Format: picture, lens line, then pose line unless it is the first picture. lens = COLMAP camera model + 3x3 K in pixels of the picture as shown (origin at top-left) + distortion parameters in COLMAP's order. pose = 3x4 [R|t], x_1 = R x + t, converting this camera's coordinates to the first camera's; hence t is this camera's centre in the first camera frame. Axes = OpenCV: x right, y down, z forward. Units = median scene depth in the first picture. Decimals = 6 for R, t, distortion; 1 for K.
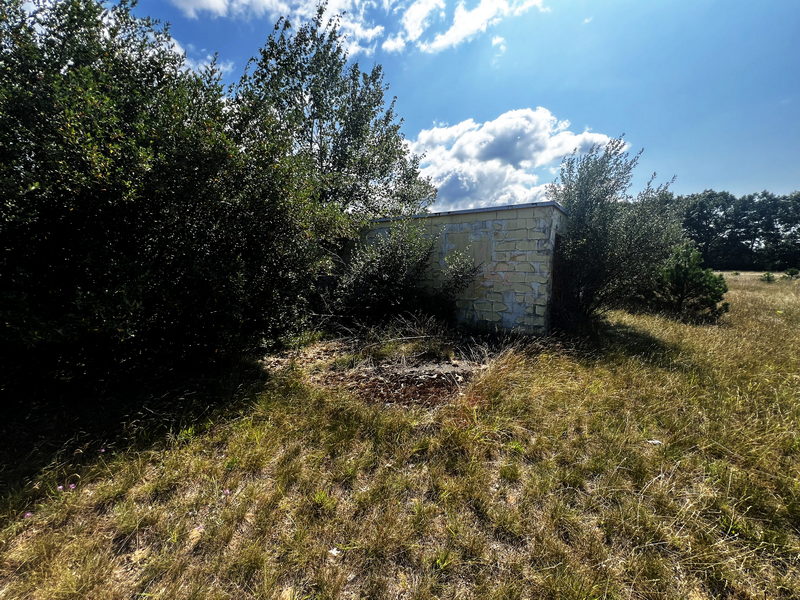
lens RADIAL K [[318.2, 0, 408.0], [0, 318.2, 304.8], [0, 0, 1]] dist [-0.001242, 0.000130]
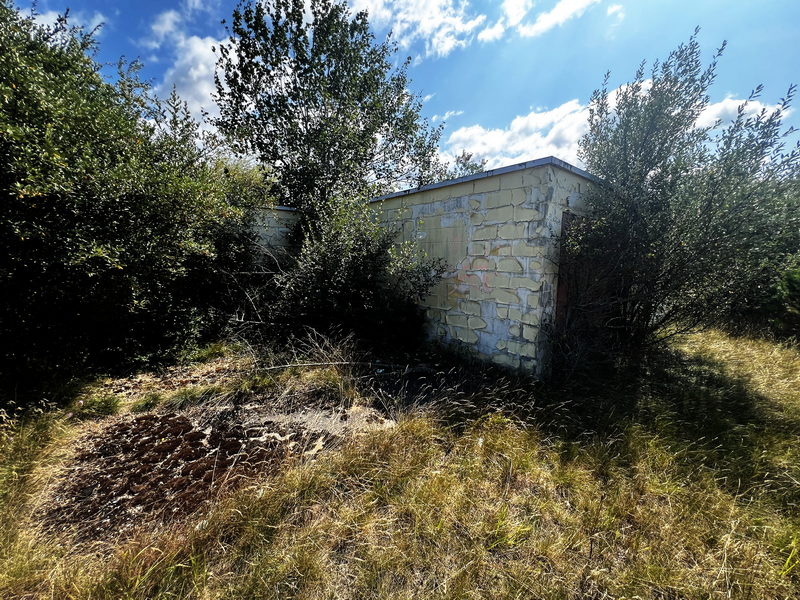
lens RADIAL K [[318.2, 0, 418.7], [0, 318.2, 302.1], [0, 0, 1]] dist [-0.001242, 0.000130]
pose [[0.968569, 0.037472, -0.245908, 0.319589], [-0.035981, 0.999297, 0.010554, -0.038453], [0.246130, -0.001375, 0.969236, 0.296175]]
